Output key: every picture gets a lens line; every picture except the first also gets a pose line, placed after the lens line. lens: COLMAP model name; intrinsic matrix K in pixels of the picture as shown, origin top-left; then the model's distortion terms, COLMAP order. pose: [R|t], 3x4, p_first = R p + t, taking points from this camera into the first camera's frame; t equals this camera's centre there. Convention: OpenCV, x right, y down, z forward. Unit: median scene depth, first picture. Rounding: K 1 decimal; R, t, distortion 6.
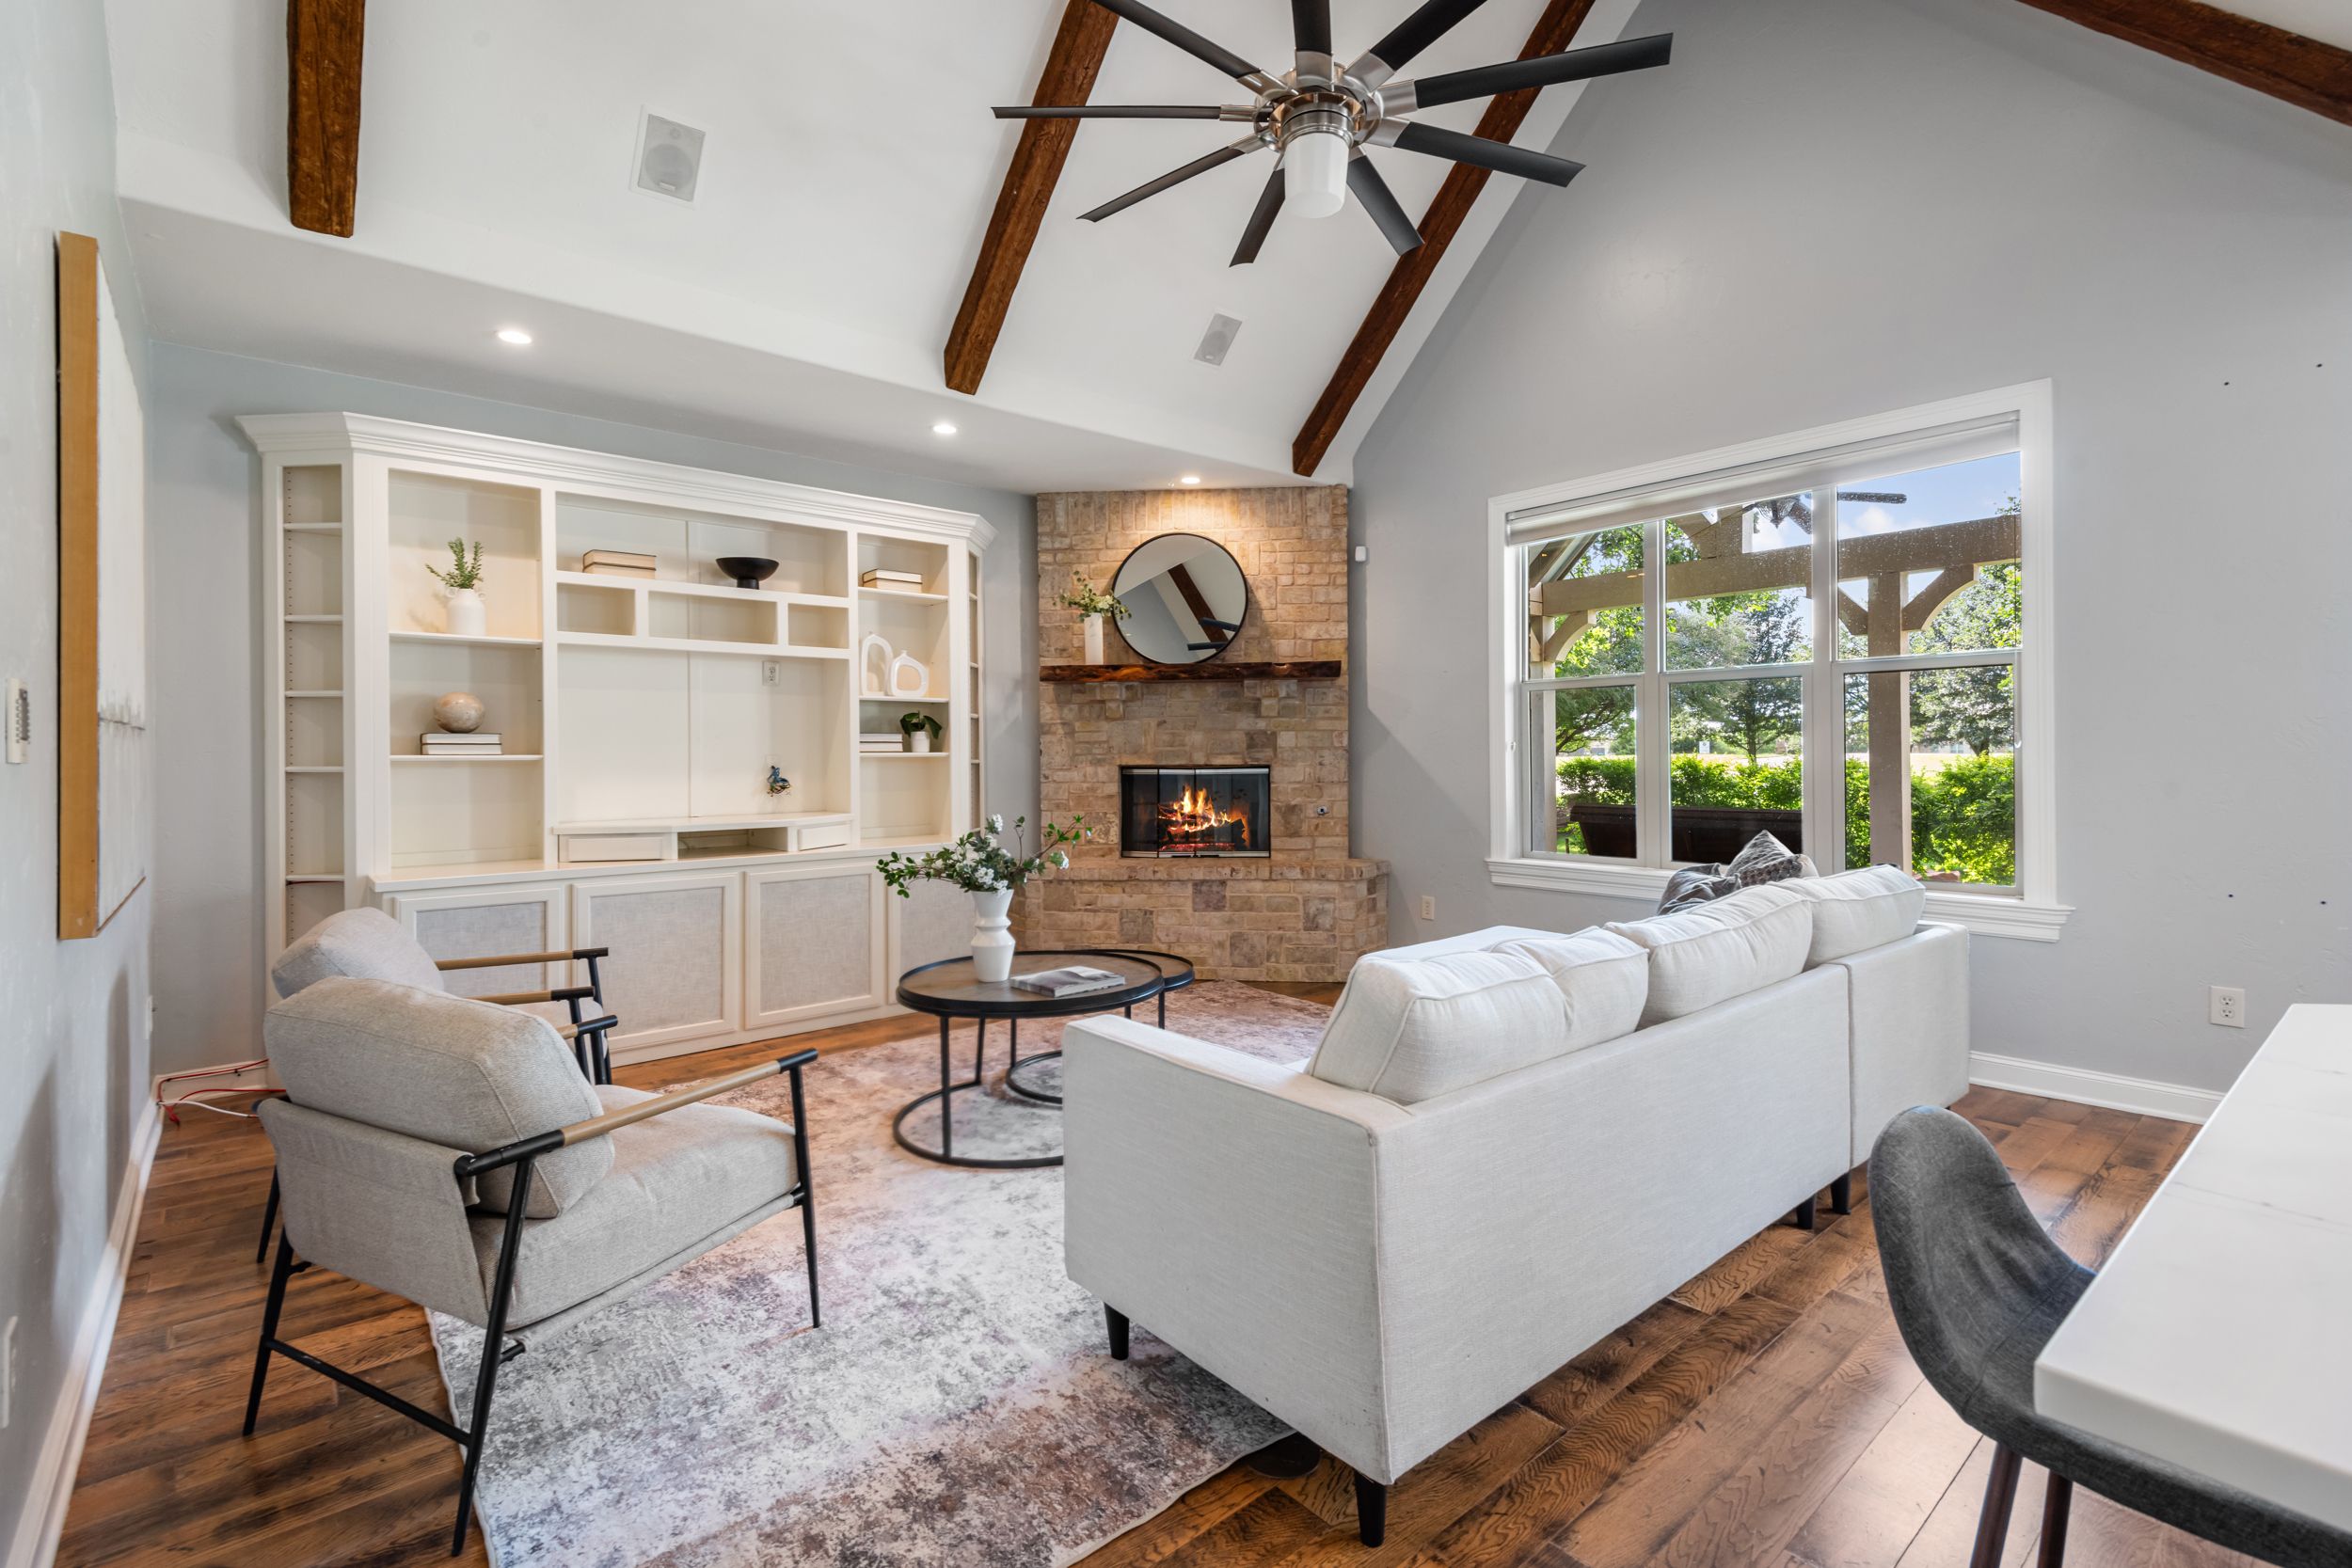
lens RADIAL K [[1087.4, 0, 1173.4], [0, 1087.4, 740.5], [0, 0, 1]] dist [0.022177, -0.010190]
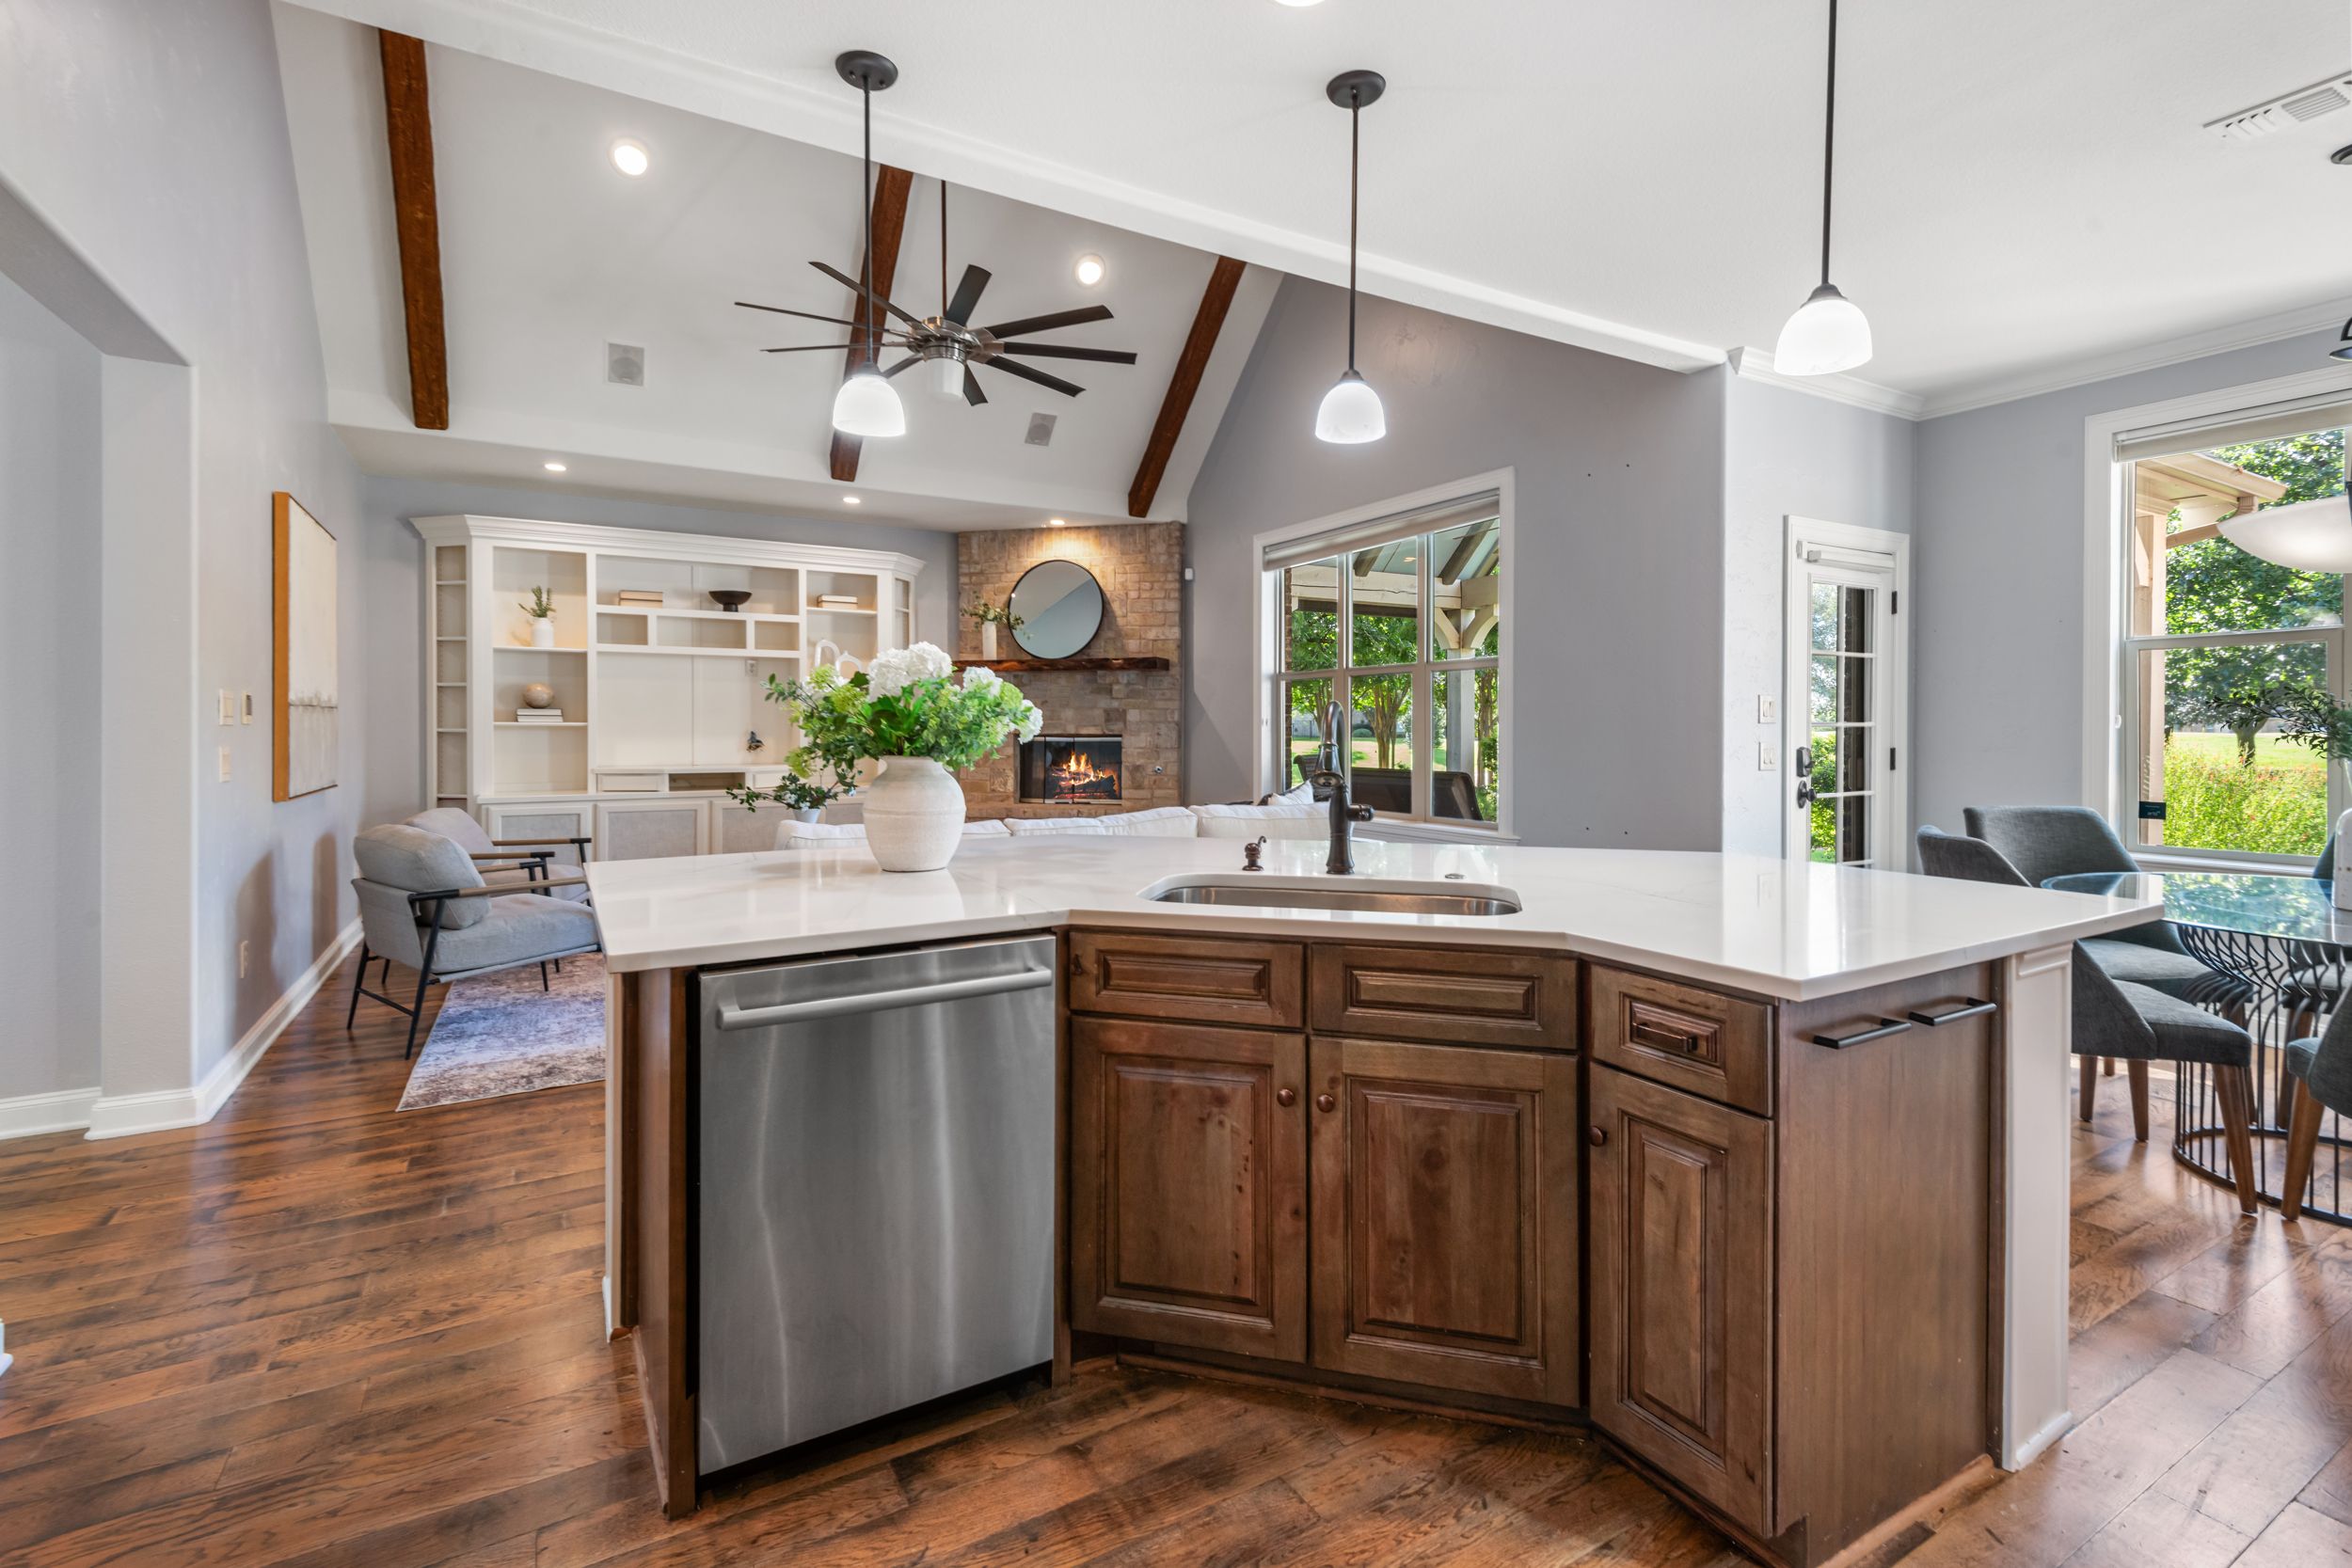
lens RADIAL K [[1085.5, 0, 1181.4], [0, 1085.5, 720.4], [0, 0, 1]] dist [0.023136, -0.010496]
pose [[0.985177, 0.007513, -0.171379, 0.436758], [-0.006307, 0.999951, 0.007583, -0.006029], [0.171427, -0.006390, 0.985176, -0.325828]]
